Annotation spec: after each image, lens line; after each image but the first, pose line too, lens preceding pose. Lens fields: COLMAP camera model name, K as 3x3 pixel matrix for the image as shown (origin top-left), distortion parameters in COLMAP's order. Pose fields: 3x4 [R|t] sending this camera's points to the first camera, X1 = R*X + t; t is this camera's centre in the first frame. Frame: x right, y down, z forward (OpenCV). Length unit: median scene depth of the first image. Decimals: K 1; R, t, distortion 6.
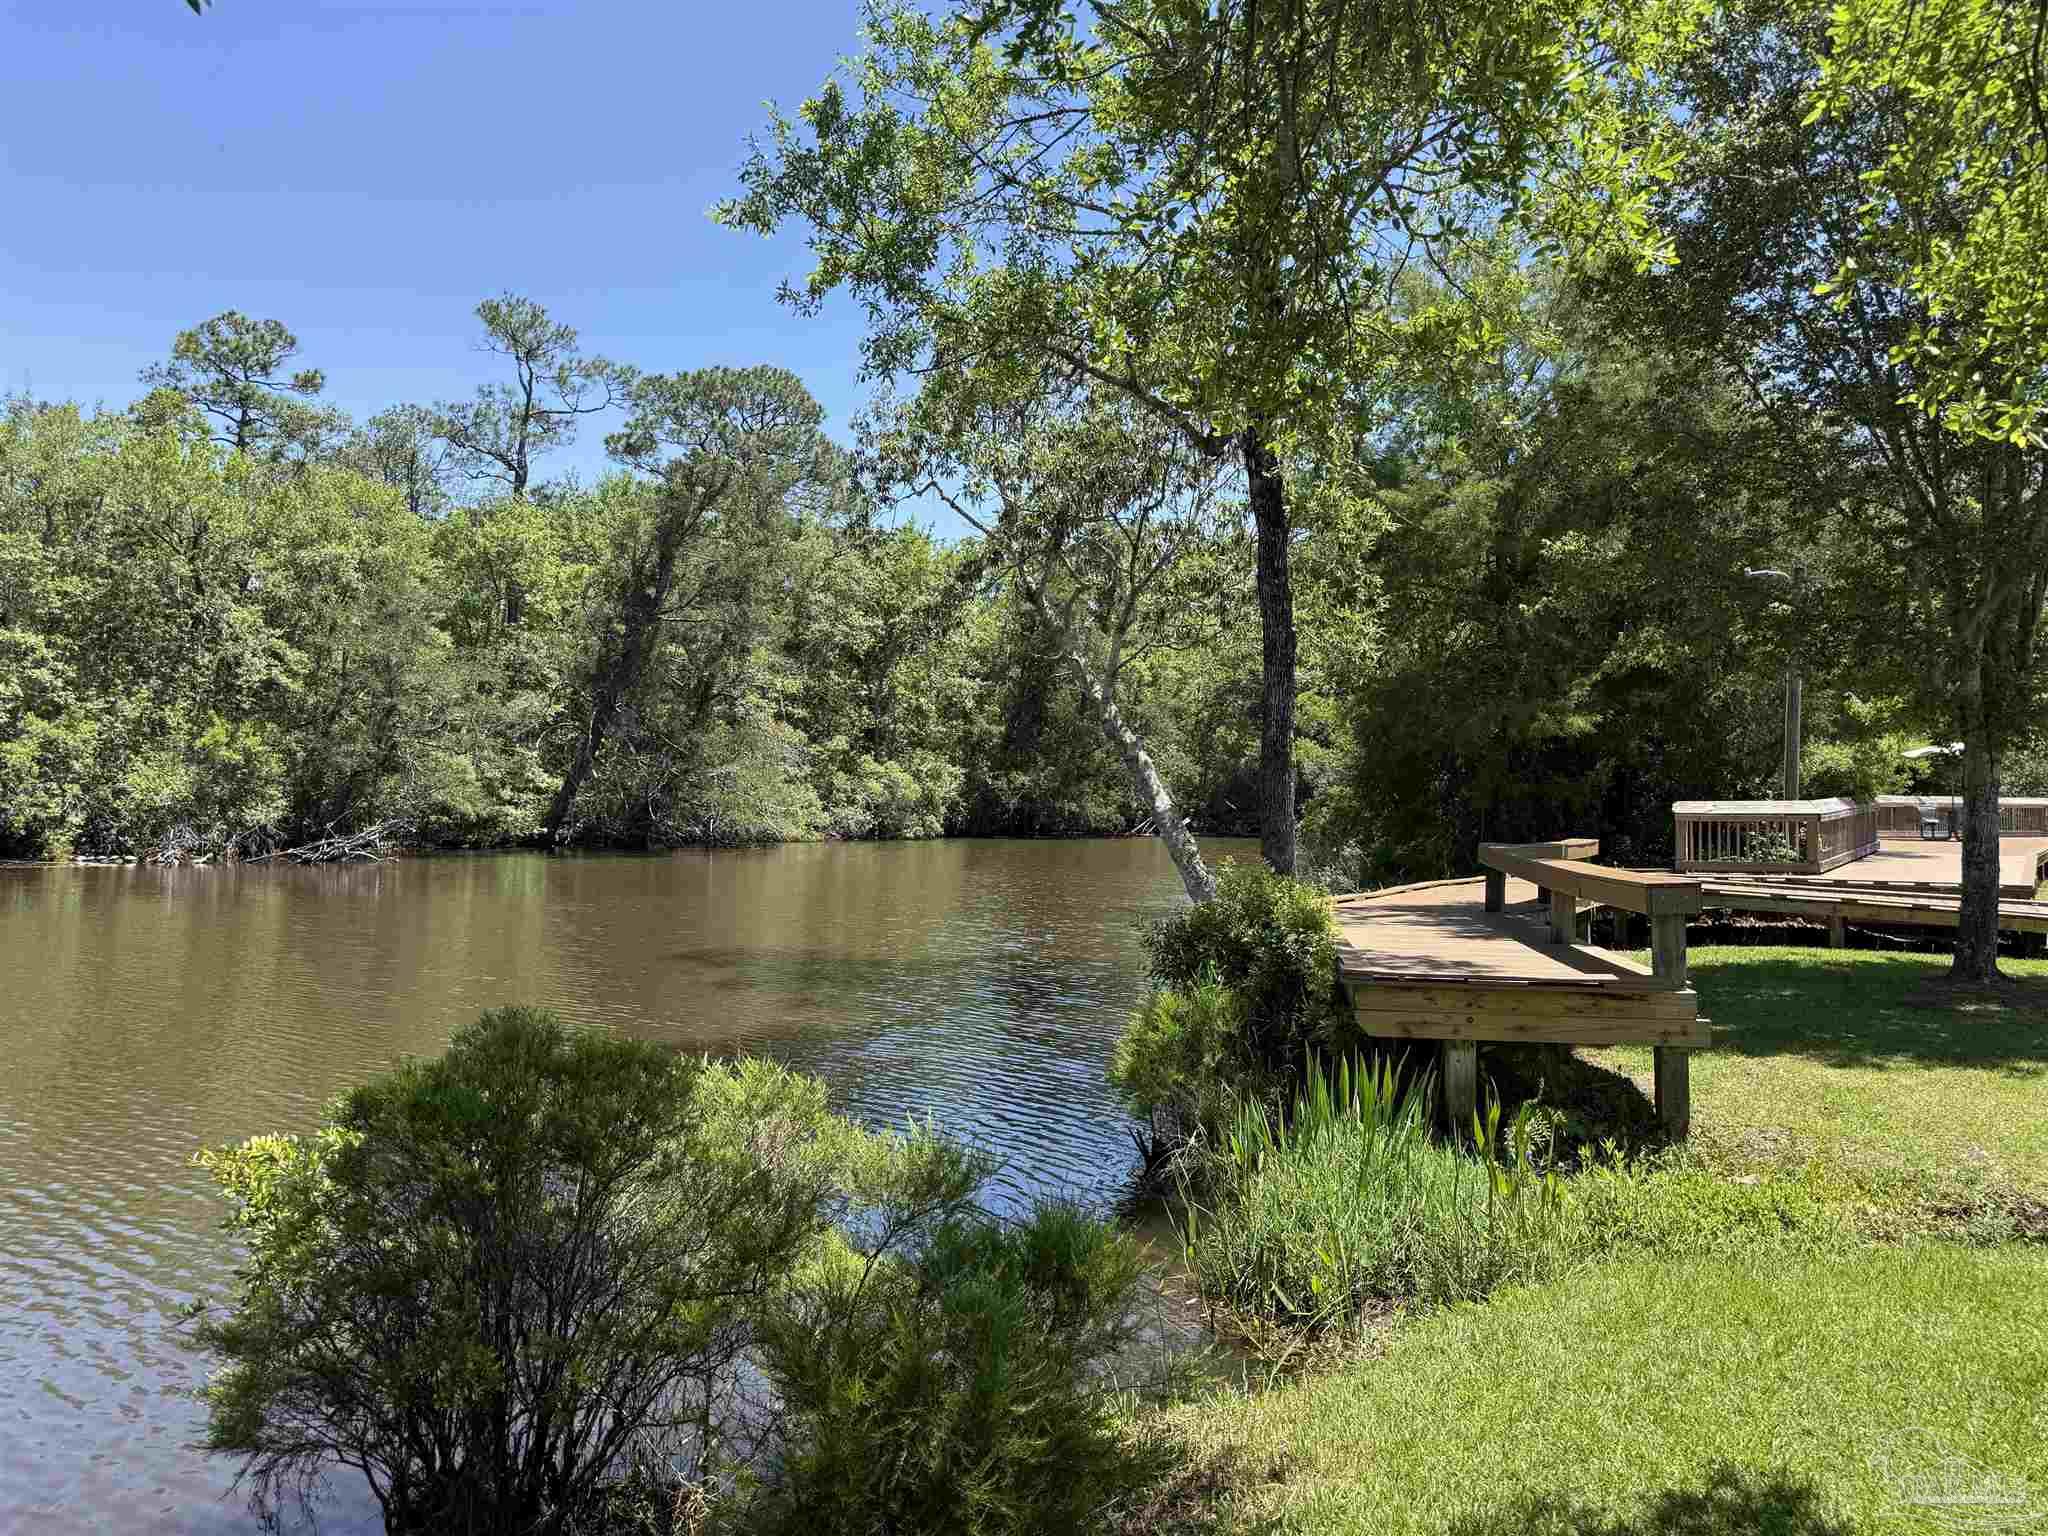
lens RADIAL K [[1370.7, 0, 1024.0], [0, 1370.7, 768.0], [0, 0, 1]] dist [0.002679, 0.000234]
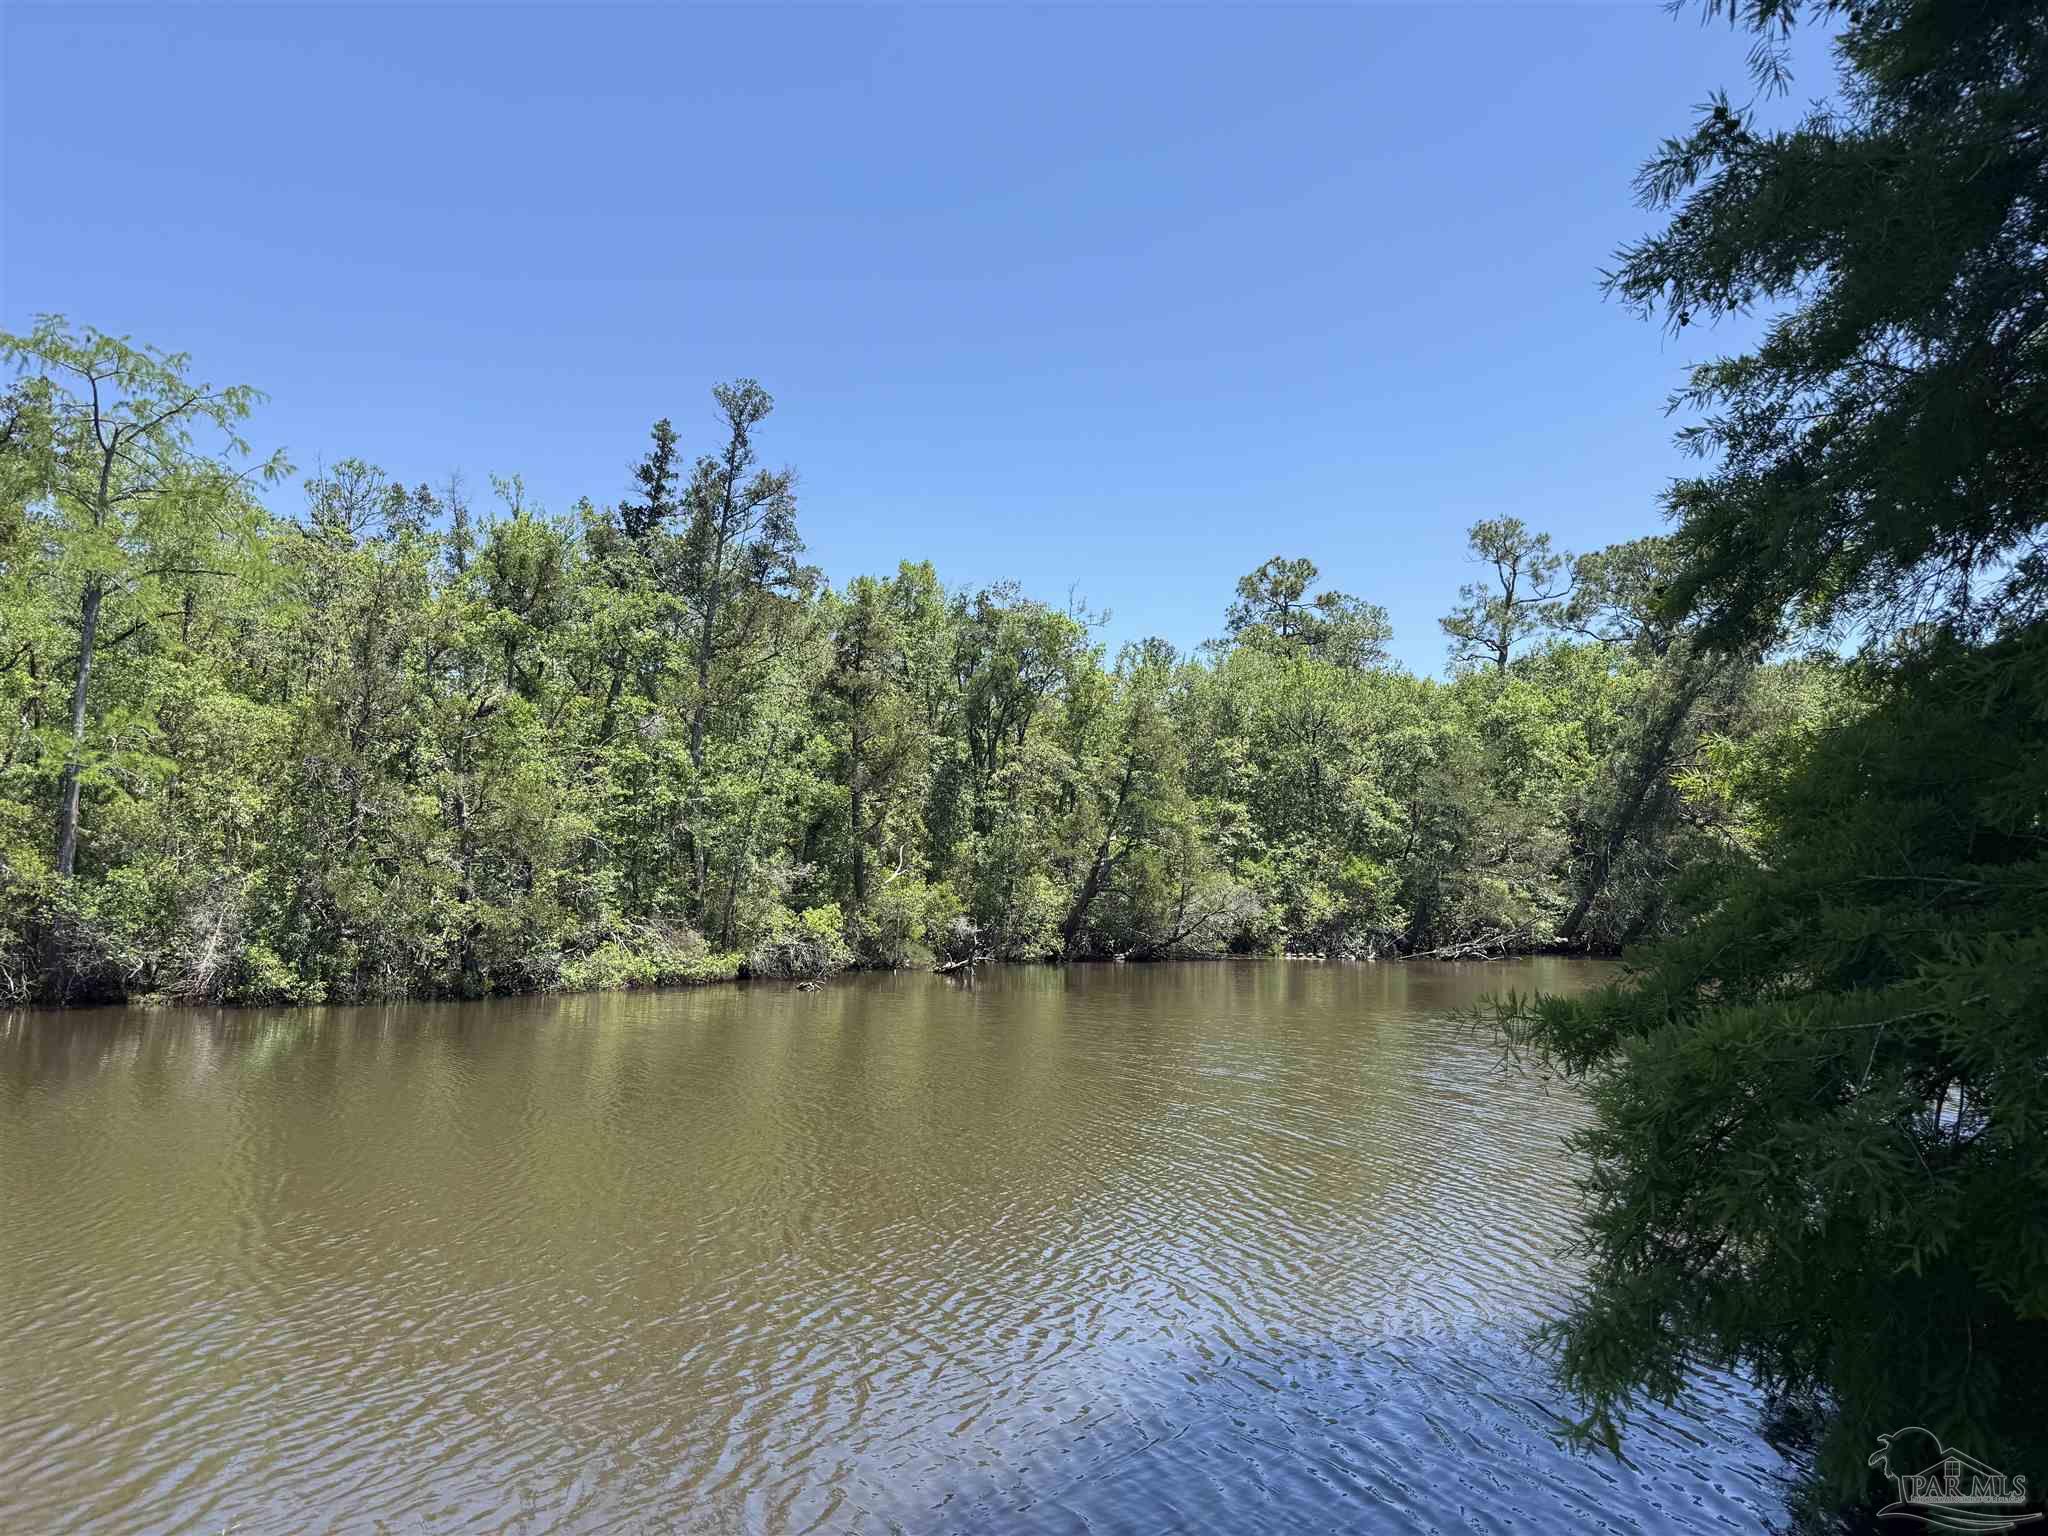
lens RADIAL K [[1370.7, 0, 1024.0], [0, 1370.7, 768.0], [0, 0, 1]] dist [0.002679, 0.000234]
pose [[0.845352, -0.062785, -0.530507, -0.093891], [0.014833, 0.995445, -0.094173, 0.000664], [0.534003, 0.071741, 0.842433, -0.319355]]
